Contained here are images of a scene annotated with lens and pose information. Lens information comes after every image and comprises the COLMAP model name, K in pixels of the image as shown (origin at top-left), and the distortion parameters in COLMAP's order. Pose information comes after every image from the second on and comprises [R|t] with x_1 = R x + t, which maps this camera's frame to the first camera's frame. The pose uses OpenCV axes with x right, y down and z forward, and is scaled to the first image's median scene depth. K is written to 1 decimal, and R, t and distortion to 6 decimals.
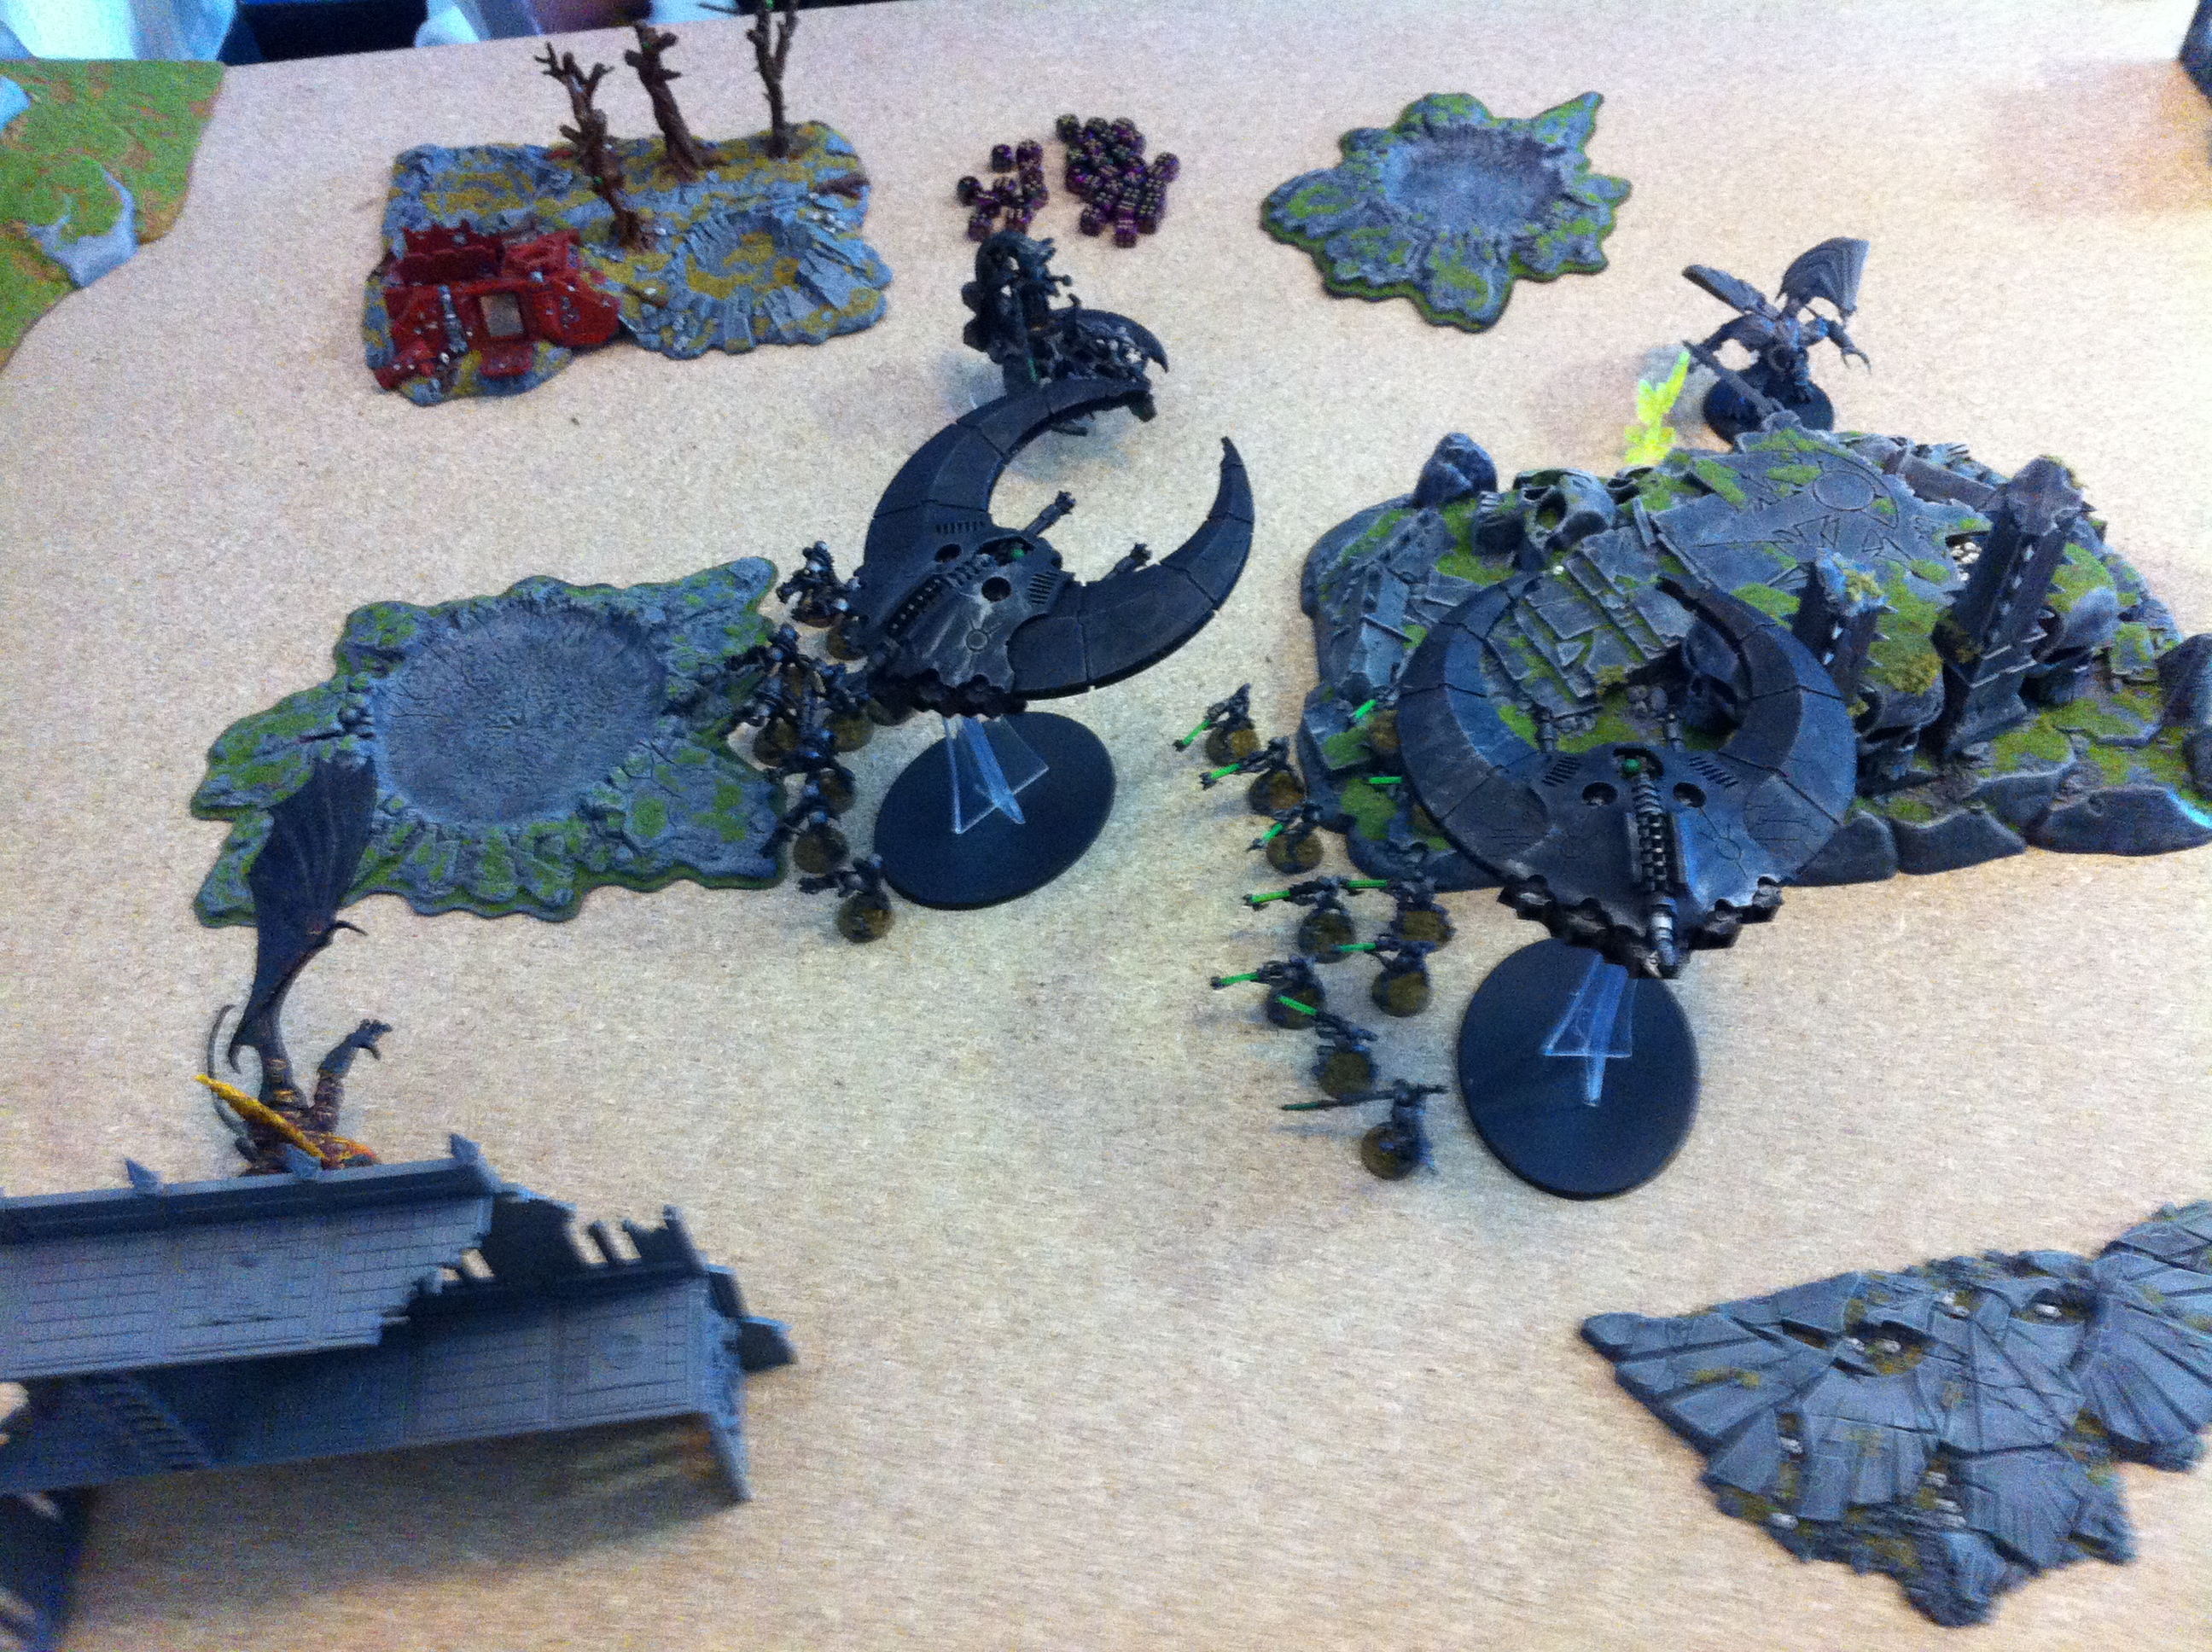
lens RADIAL K [[2105.9, 0, 1106.6], [0, 2105.9, 810.6], [0, 0, 1]] dist [0.111927, -0.377308]
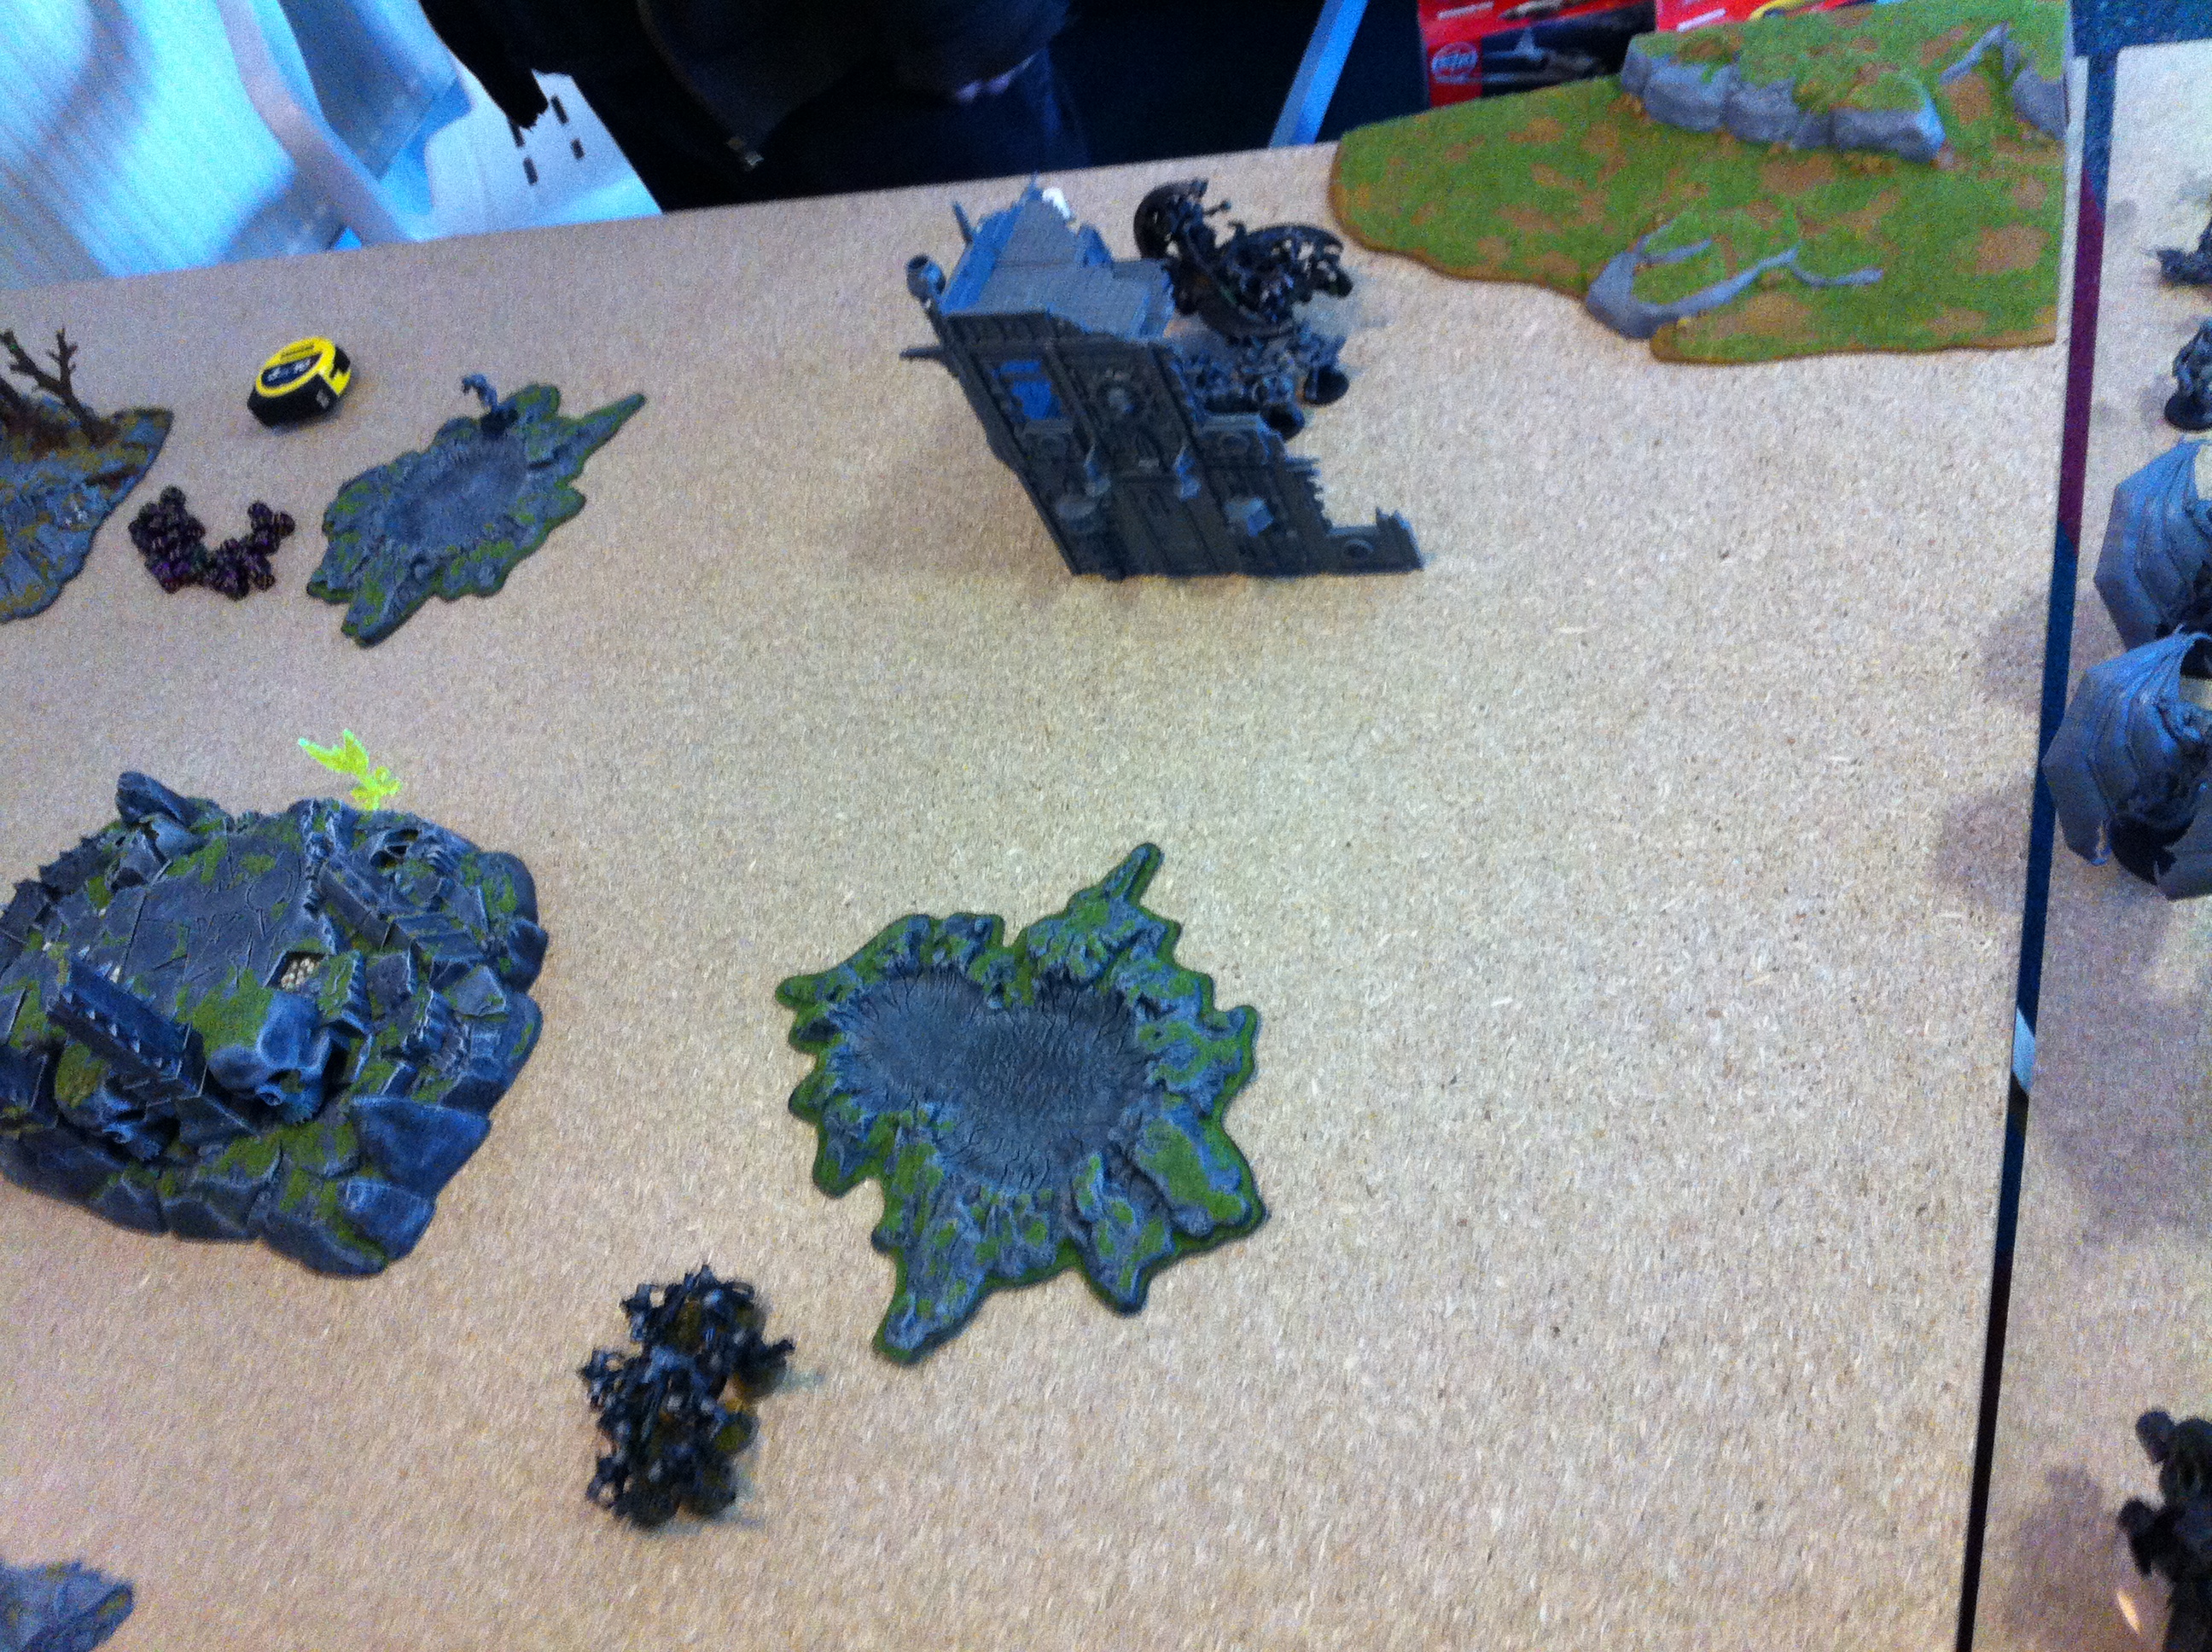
lens RADIAL K [[2080.3, 0, 1099.9], [0, 2080.3, 825.5], [0, 0, 1]] dist [0.110302, -0.335646]
pose [[0.878363, 0.143409, -0.455974, 1.212751], [-0.091273, 0.986700, 0.134504, -0.367058], [0.469199, -0.076525, 0.879771, 0.210537]]
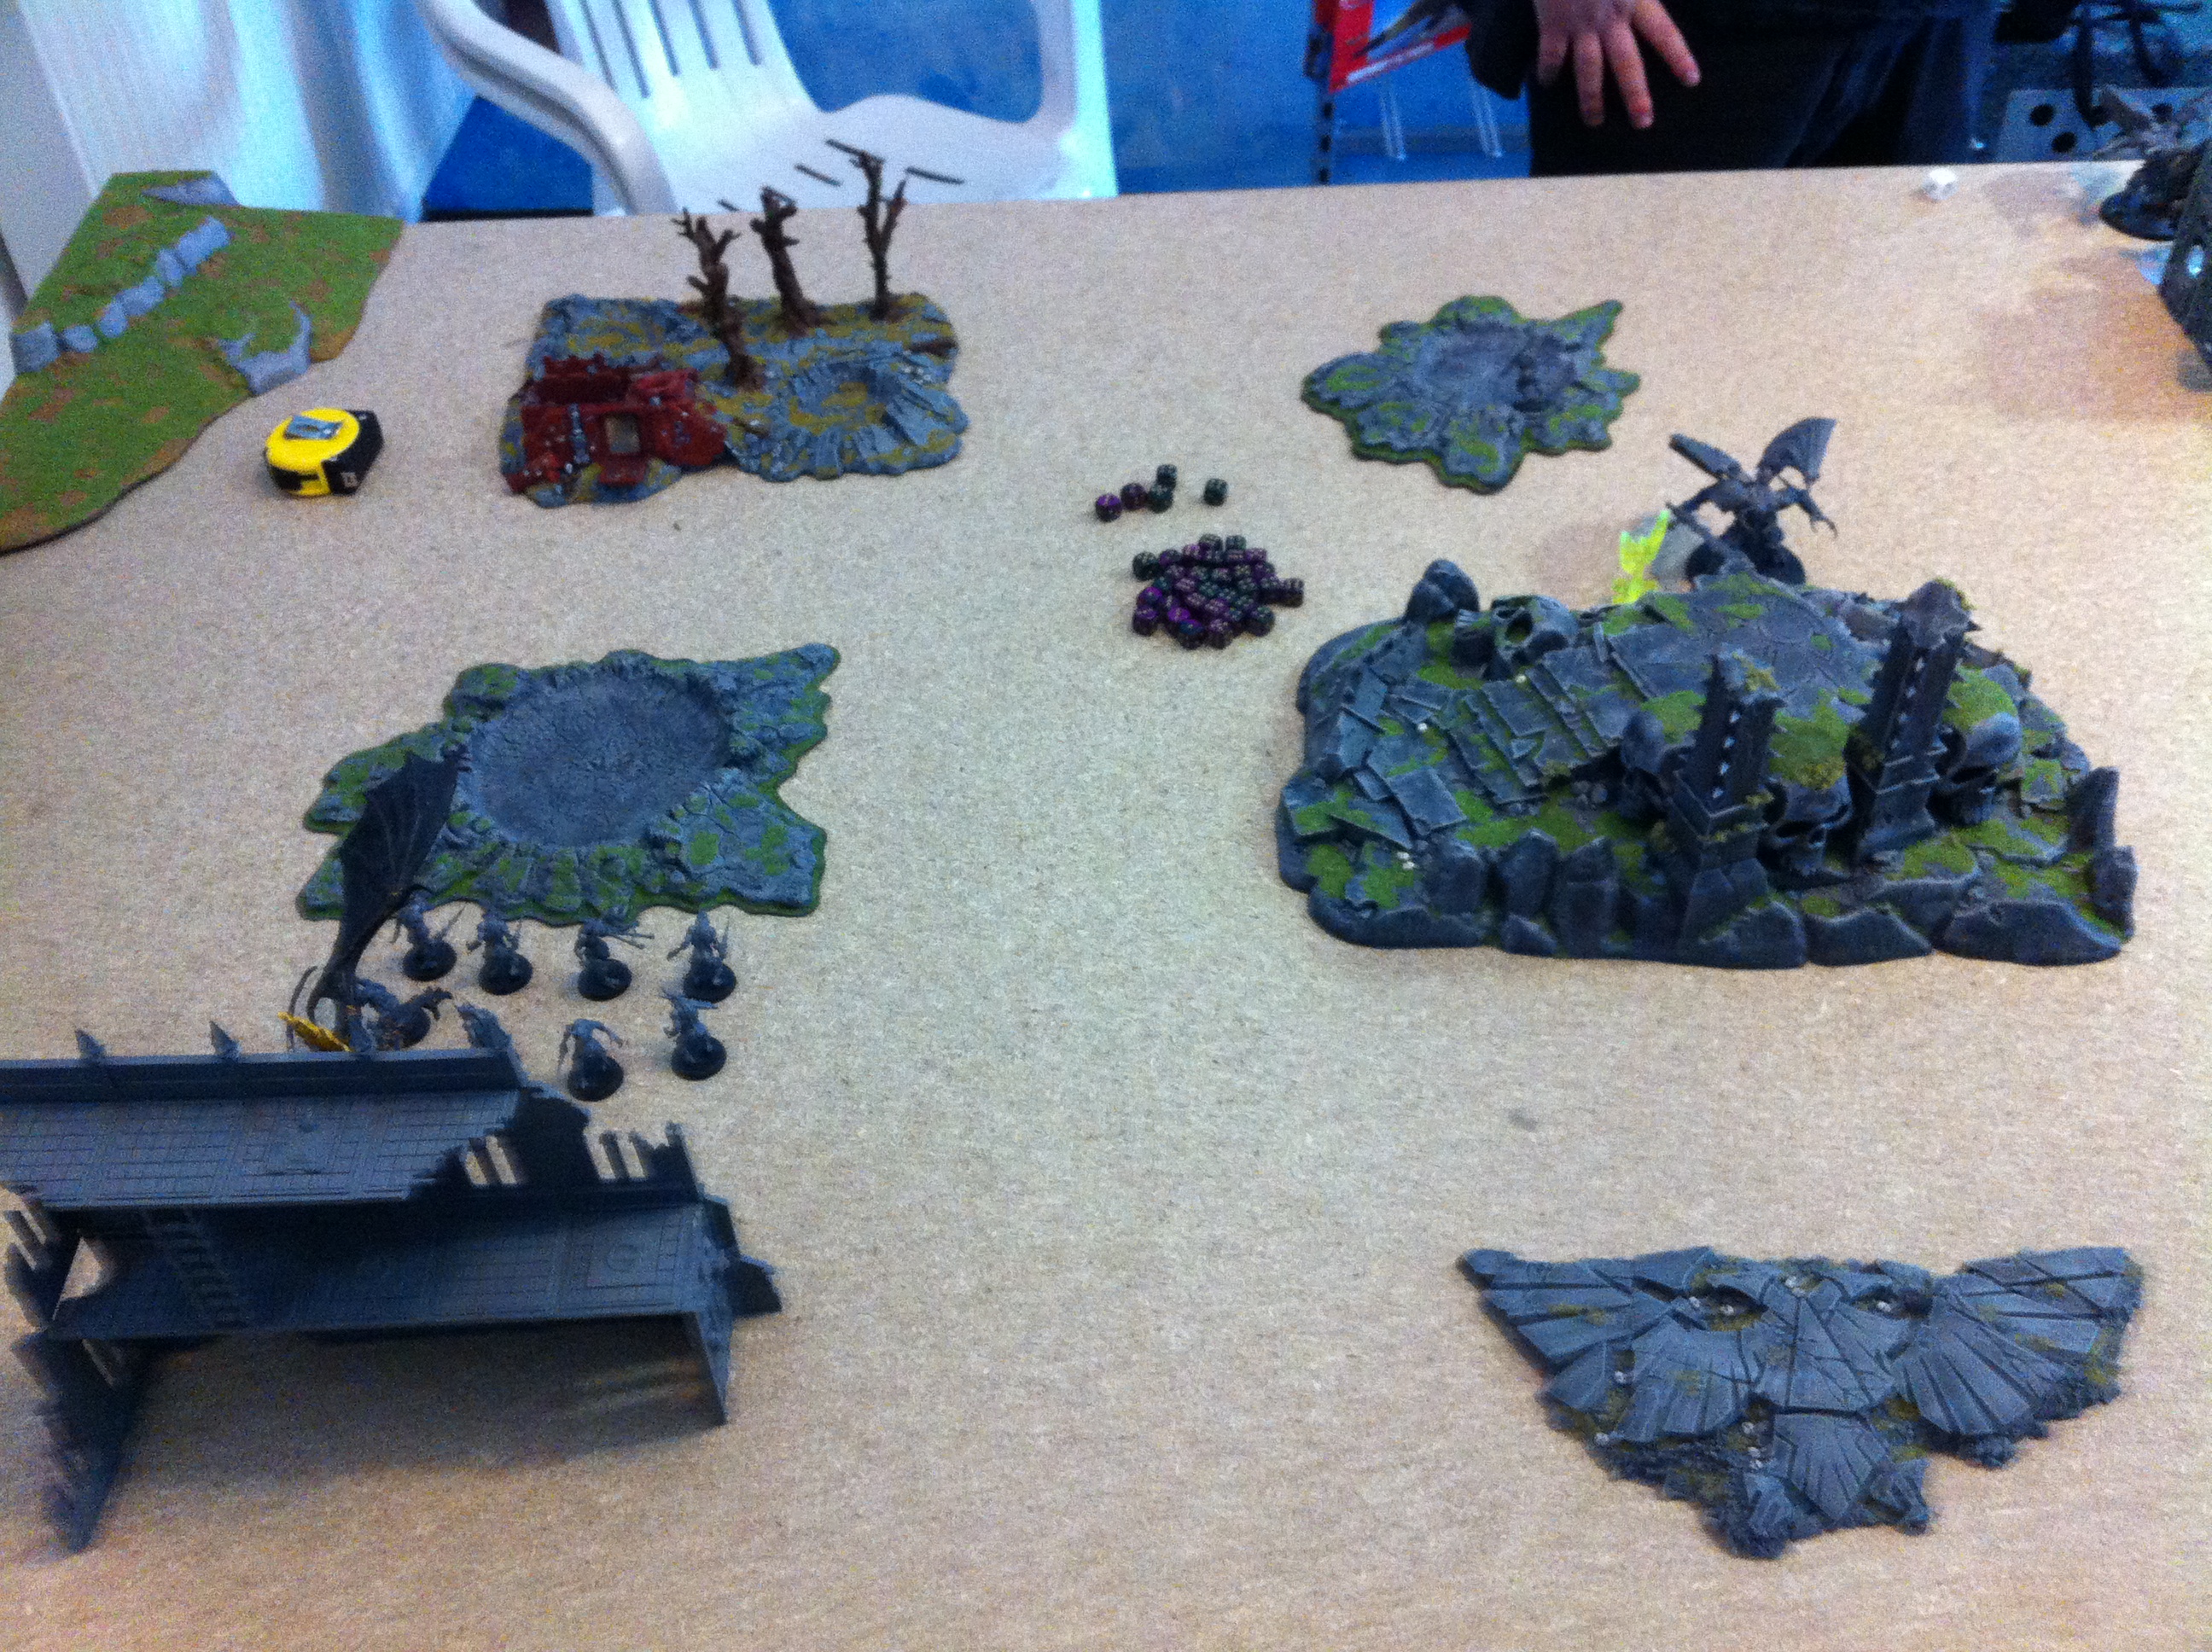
lens RADIAL K [[2105.9, 0, 1106.6], [0, 2105.9, 810.6], [0, 0, 1]] dist [0.111927, -0.377308]
pose [[0.996630, 0.061205, -0.054610, 0.054384], [-0.067460, 0.990332, -0.121212, 0.098934], [0.046663, 0.124488, 0.991123, -0.098890]]
